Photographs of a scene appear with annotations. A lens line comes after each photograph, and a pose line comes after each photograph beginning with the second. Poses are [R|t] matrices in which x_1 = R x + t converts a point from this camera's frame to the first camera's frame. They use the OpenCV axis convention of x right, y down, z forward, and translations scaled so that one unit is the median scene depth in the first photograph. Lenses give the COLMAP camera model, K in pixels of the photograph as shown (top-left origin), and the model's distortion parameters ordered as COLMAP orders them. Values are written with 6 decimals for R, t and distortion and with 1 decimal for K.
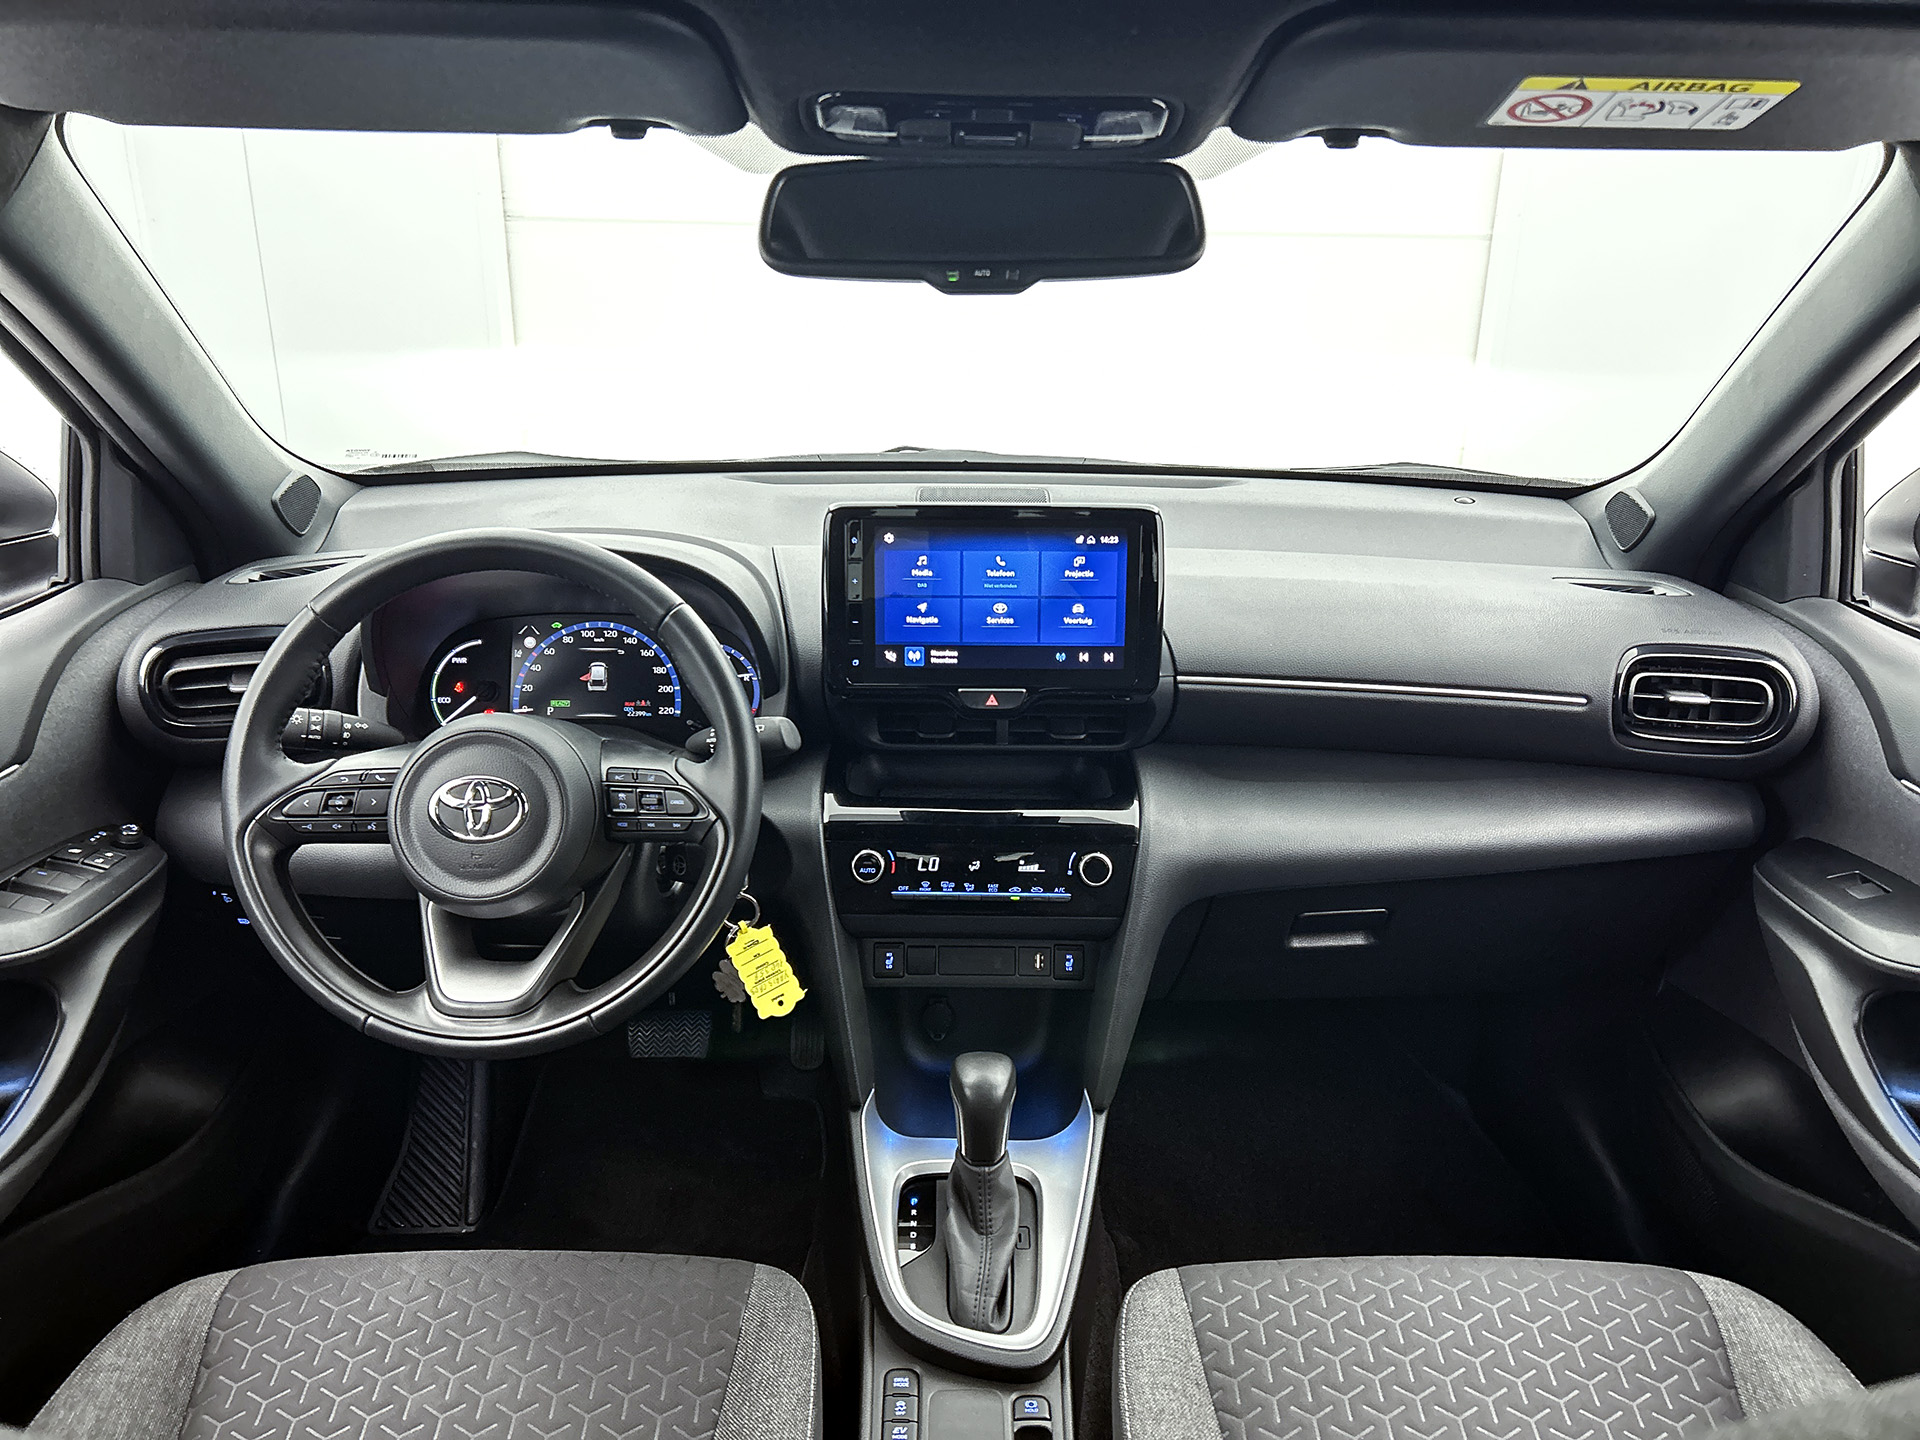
lens RADIAL K [[1436.4, 0, 960.0], [0, 1436.4, 720.0], [0, 0, 1]] dist [0.118855, -0.251827]
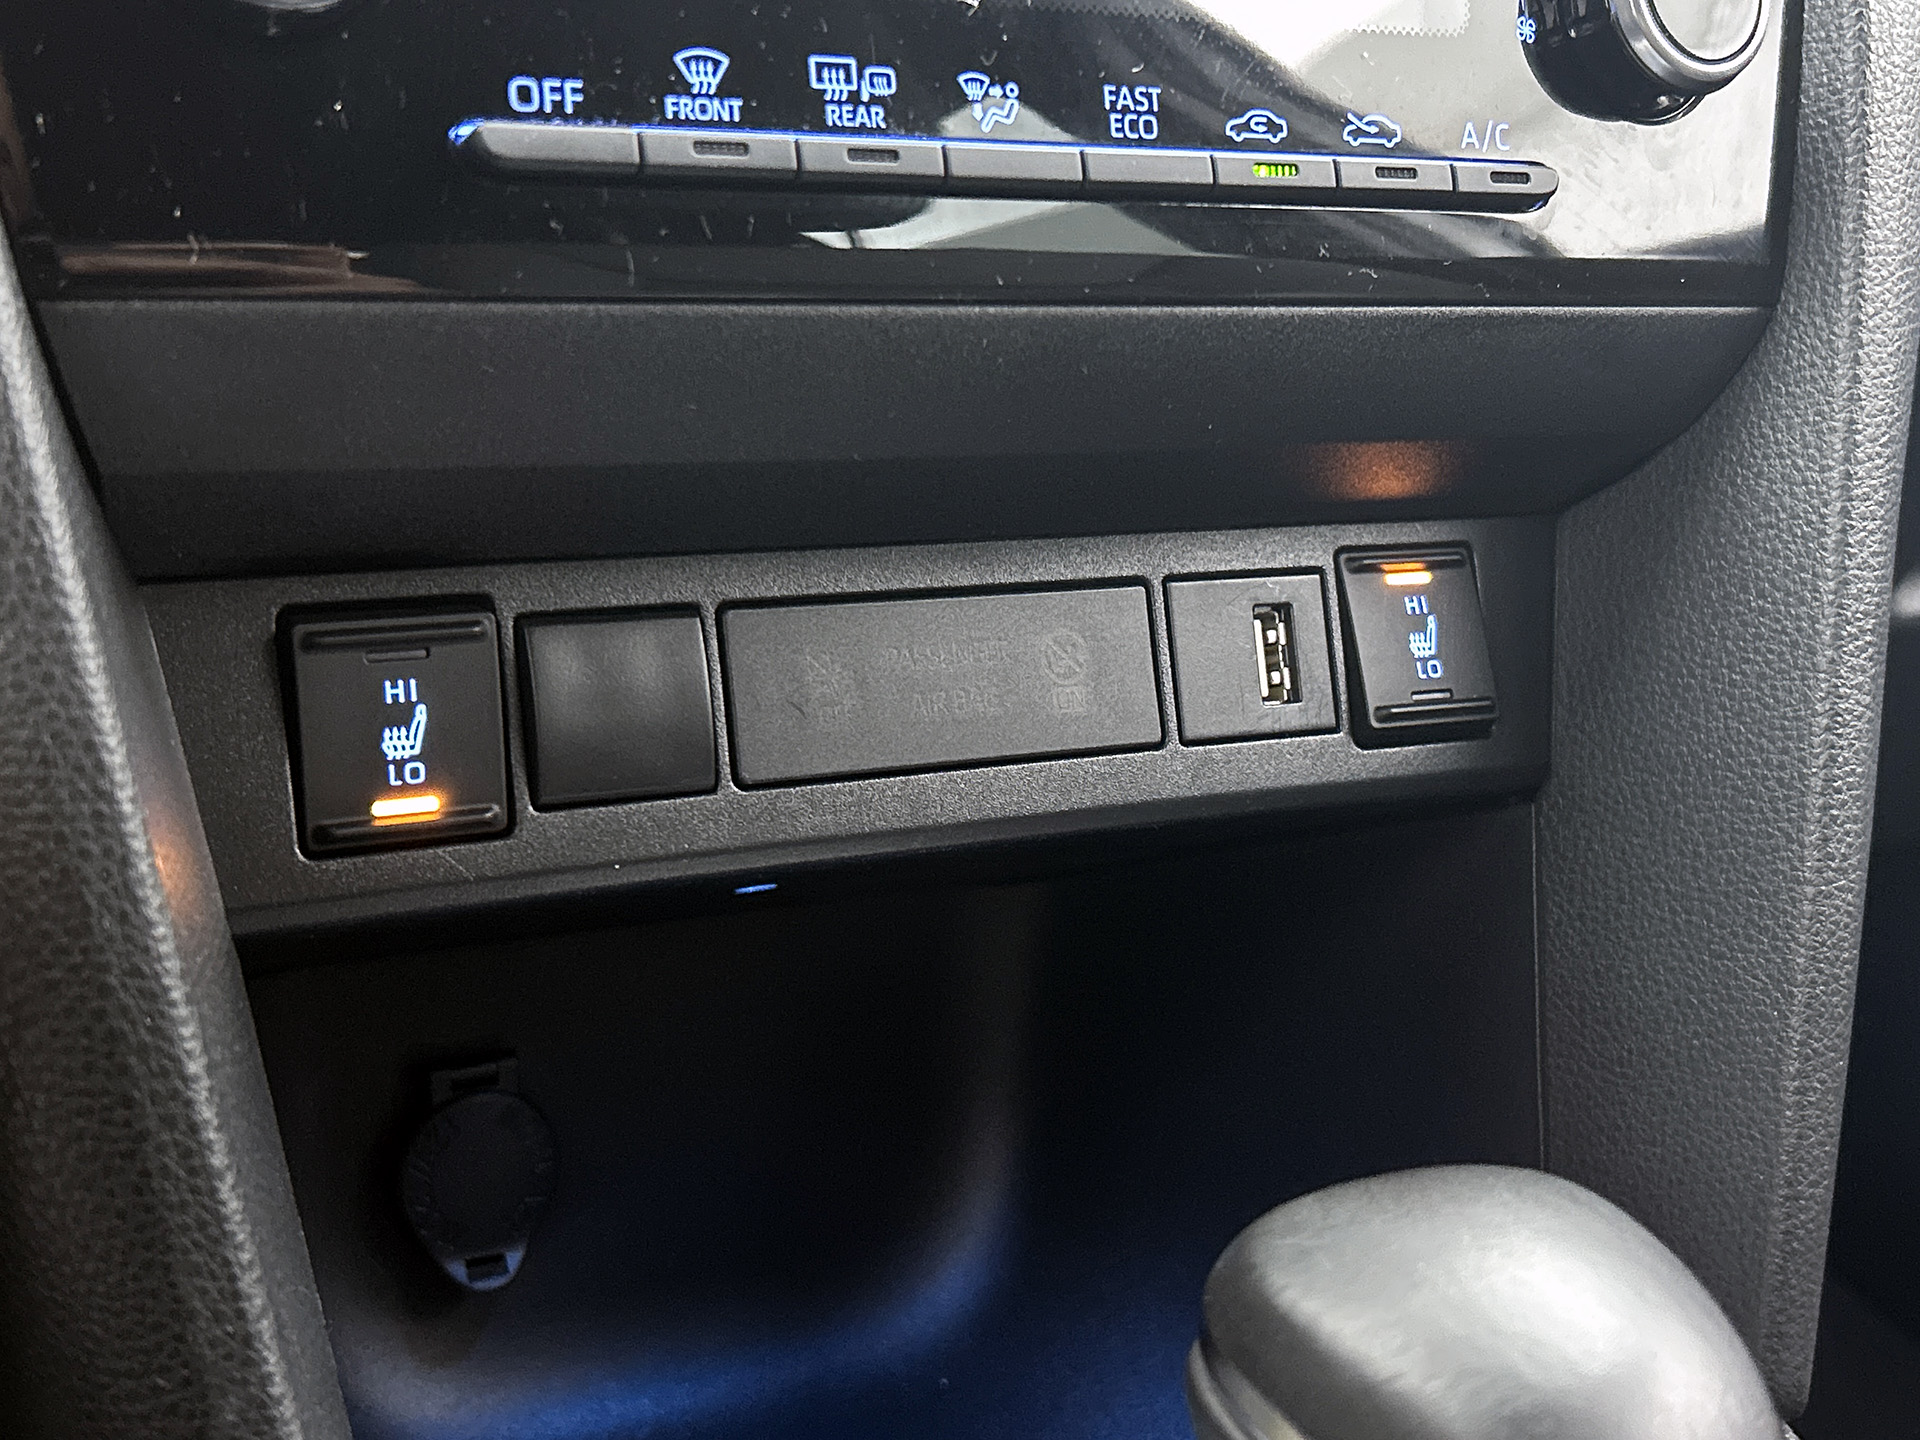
lens RADIAL K [[2409.8, 0, 986.5], [0, 2409.8, 720.4], [0, 0, 1]] dist [0.136393, -0.411313]
pose [[0.886872, -0.088613, 0.453438, -0.108597], [0.100174, 0.994969, -0.001488, 0.177555], [-0.451025, 0.046742, 0.891286, 0.789359]]
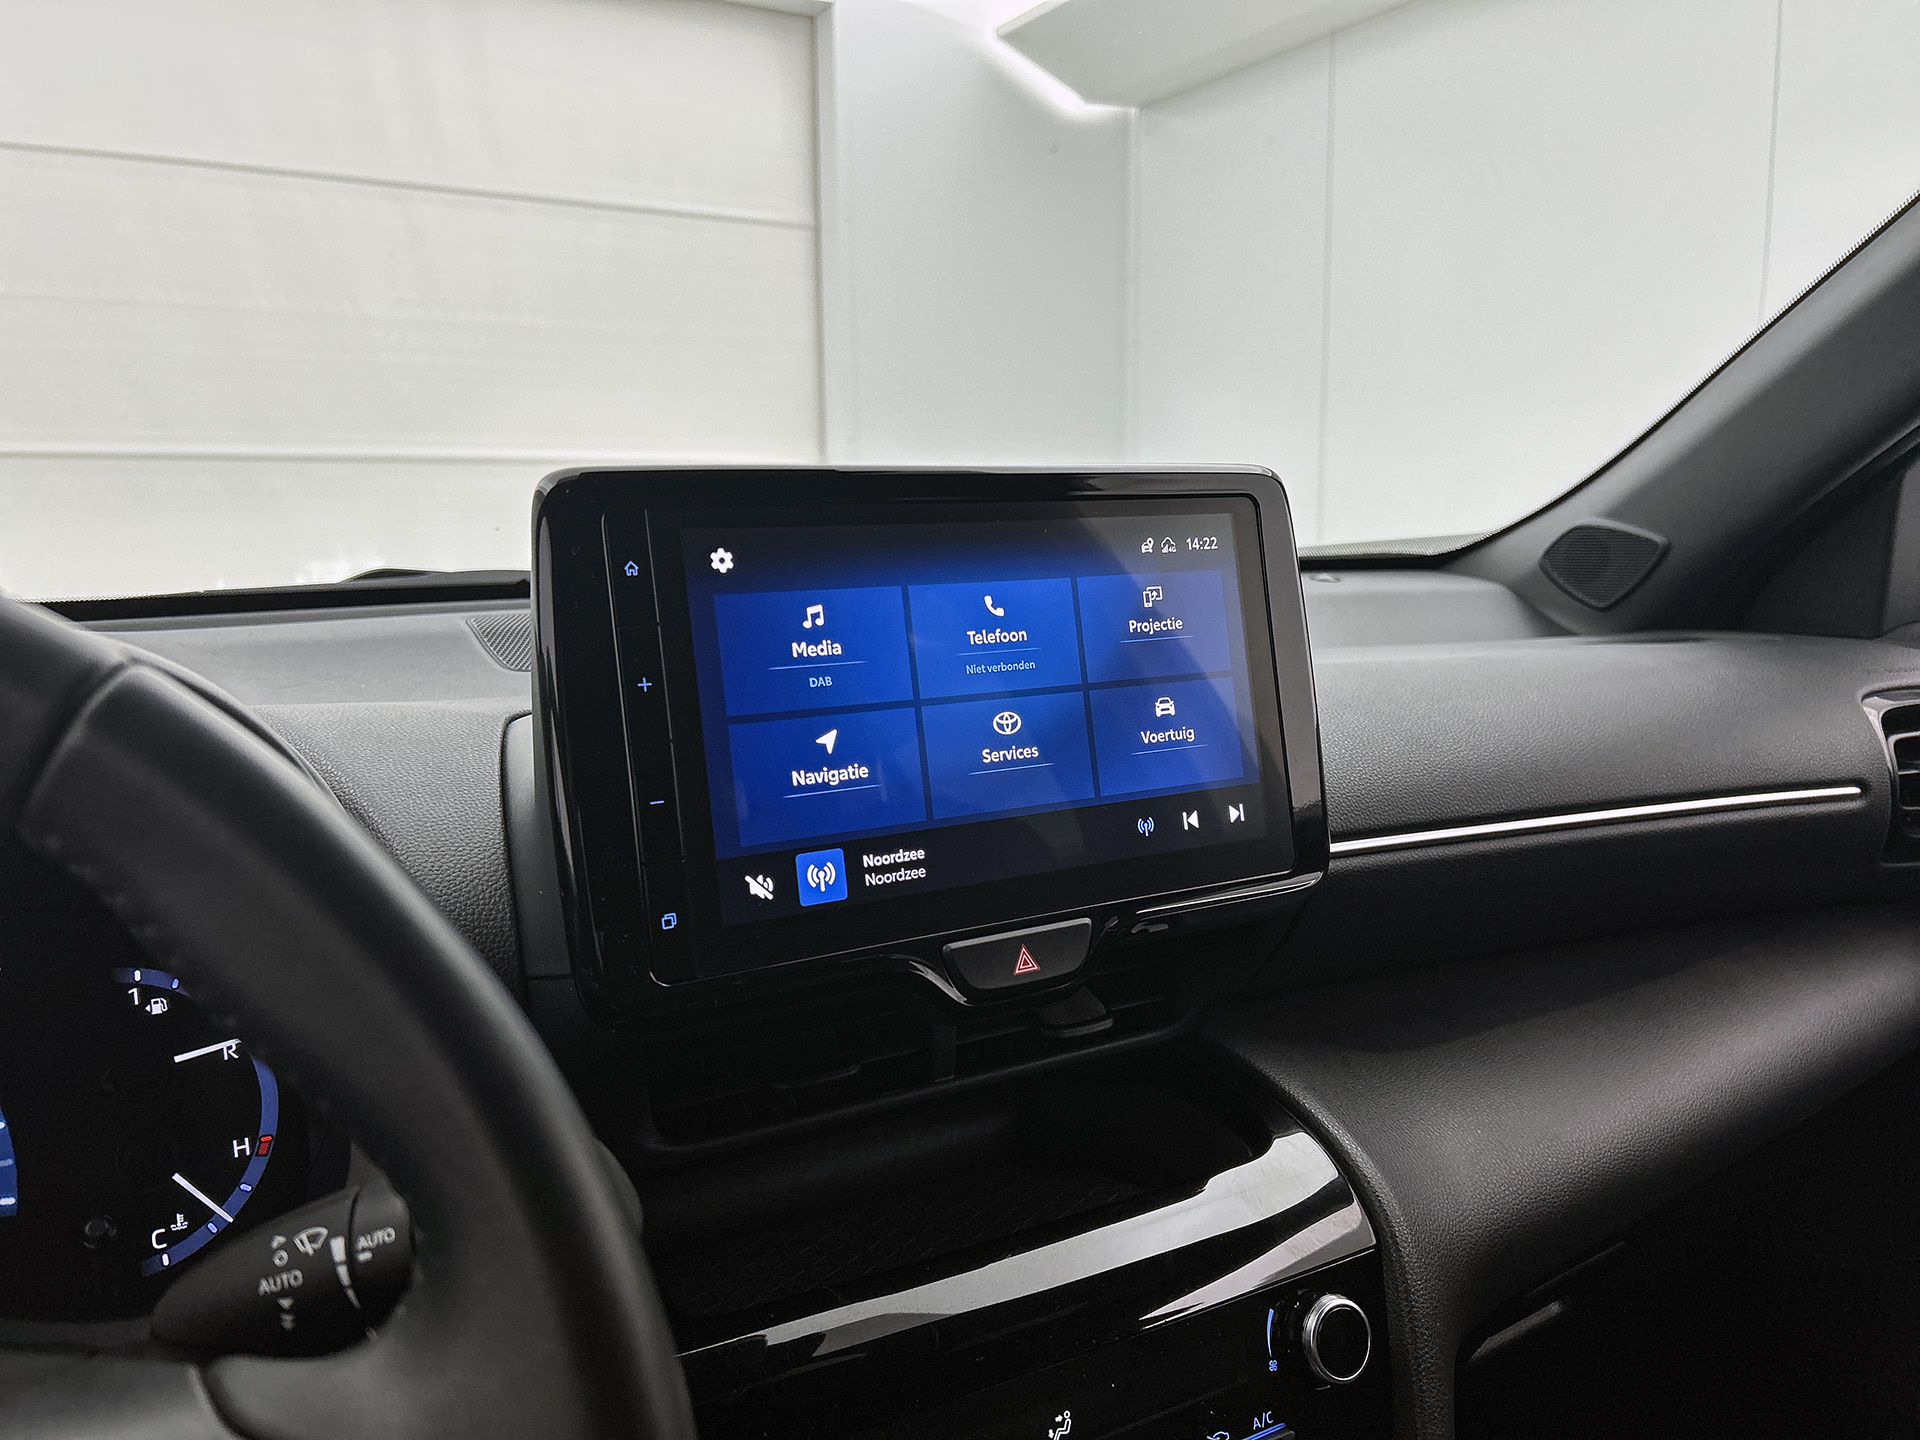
lens RADIAL K [[1458.7, 0, 975.6], [0, 1458.7, 719.9], [0, 0, 1]] dist [0.071738, -0.093863]
pose [[0.867876, -0.096573, 0.487304, -0.173667], [0.195824, 0.968002, -0.156922, -0.017165], [-0.456557, 0.231615, 0.859017, 0.652445]]
